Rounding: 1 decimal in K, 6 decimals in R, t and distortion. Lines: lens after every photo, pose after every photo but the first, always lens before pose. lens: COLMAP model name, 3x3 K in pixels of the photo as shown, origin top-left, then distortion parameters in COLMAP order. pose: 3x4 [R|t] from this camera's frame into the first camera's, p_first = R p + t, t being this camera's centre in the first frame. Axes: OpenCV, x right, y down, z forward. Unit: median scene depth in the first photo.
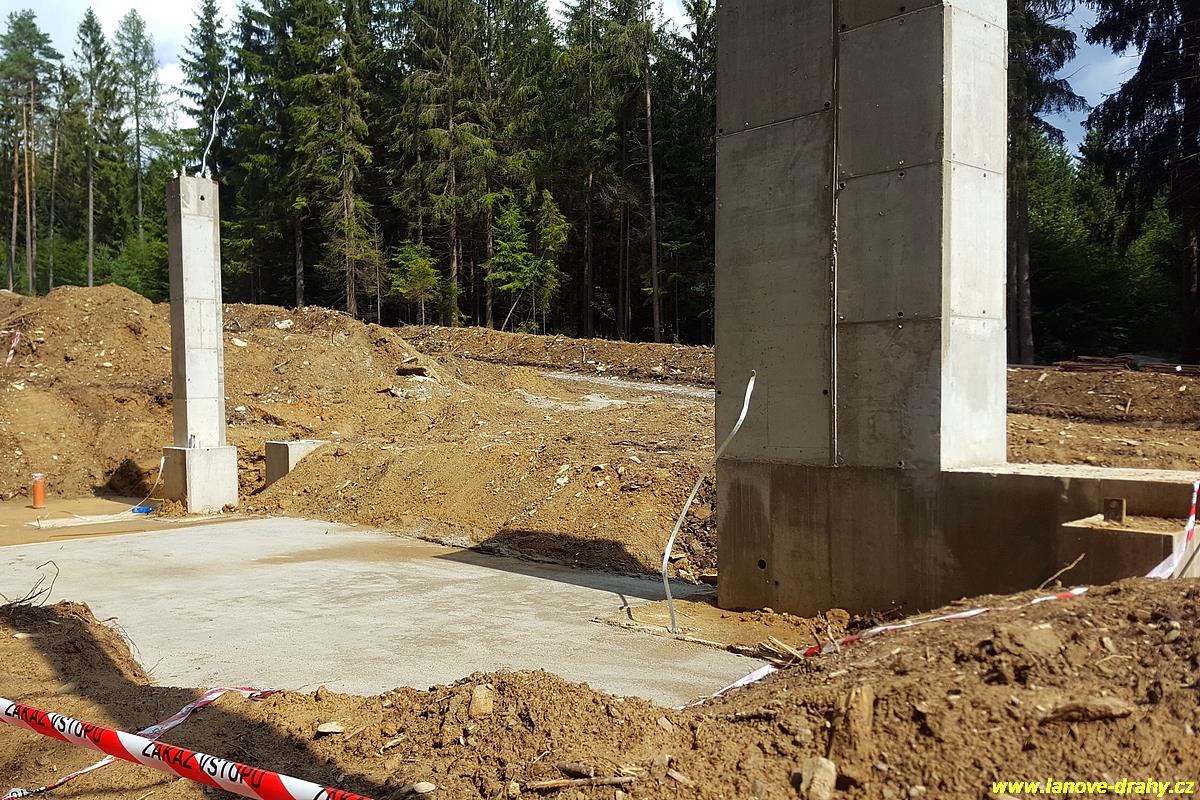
lens RADIAL K [[1296.5, 0, 601.8], [0, 1296.5, 458.9], [0, 0, 1]] dist [0.288092, -0.635169]
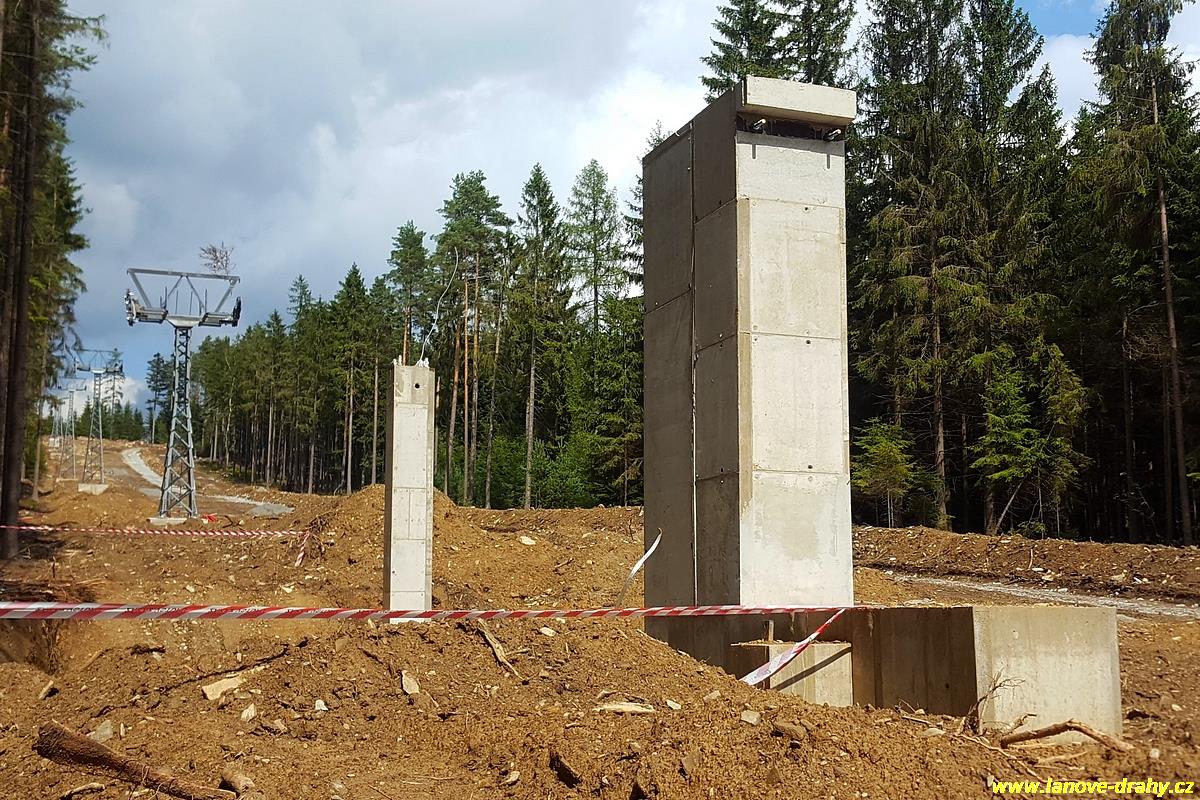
lens RADIAL K [[1939.2, 0, 600.0], [0, 1939.2, 400.0], [0, 0, 1]] dist [-0.016708, 0.033948]
pose [[0.922981, -0.037133, -0.383049, 0.134702], [-0.030971, 0.984939, -0.170107, 0.018328], [0.383596, 0.168869, 0.907930, -0.080397]]
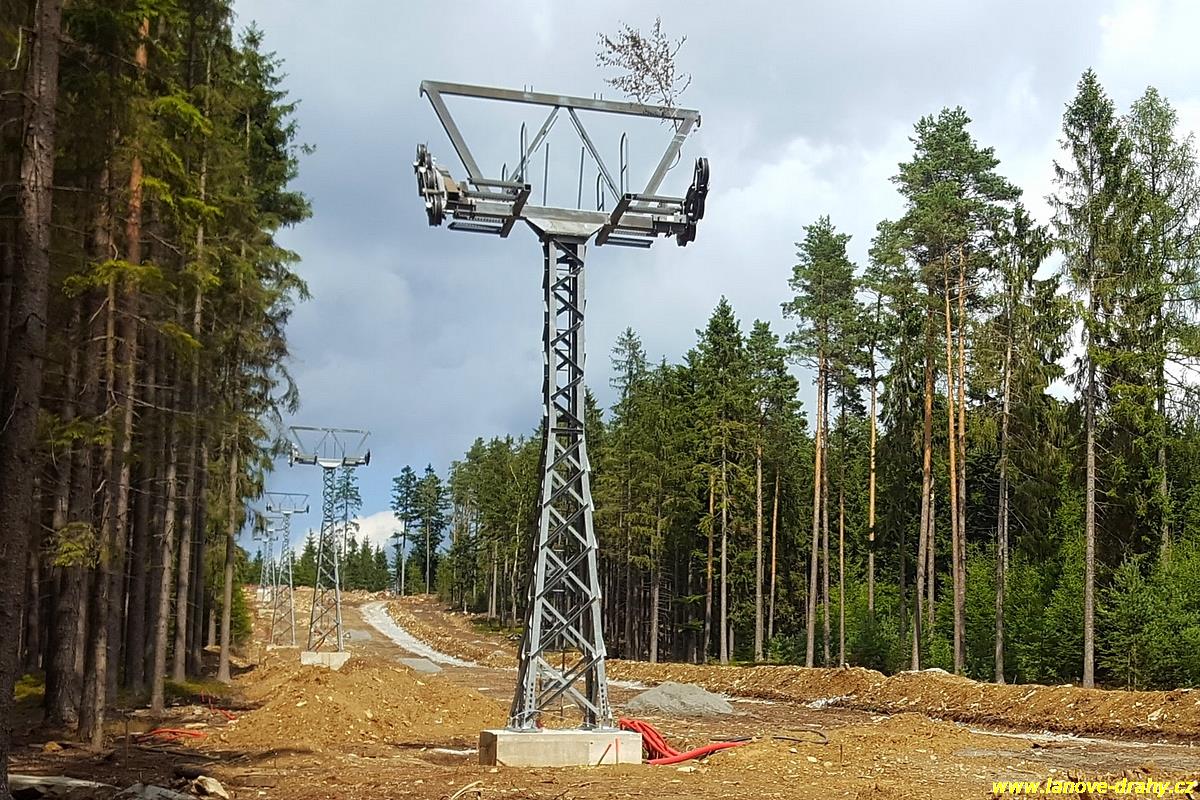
lens RADIAL K [[1939.2, 0, 600.0], [0, 1939.2, 400.0], [0, 0, 1]] dist [-0.016708, 0.033948]
pose [[0.875557, -0.094694, -0.473744, -0.248906], [-0.031270, 0.967438, -0.251169, -0.051084], [0.482102, 0.234727, 0.844086, 0.409372]]
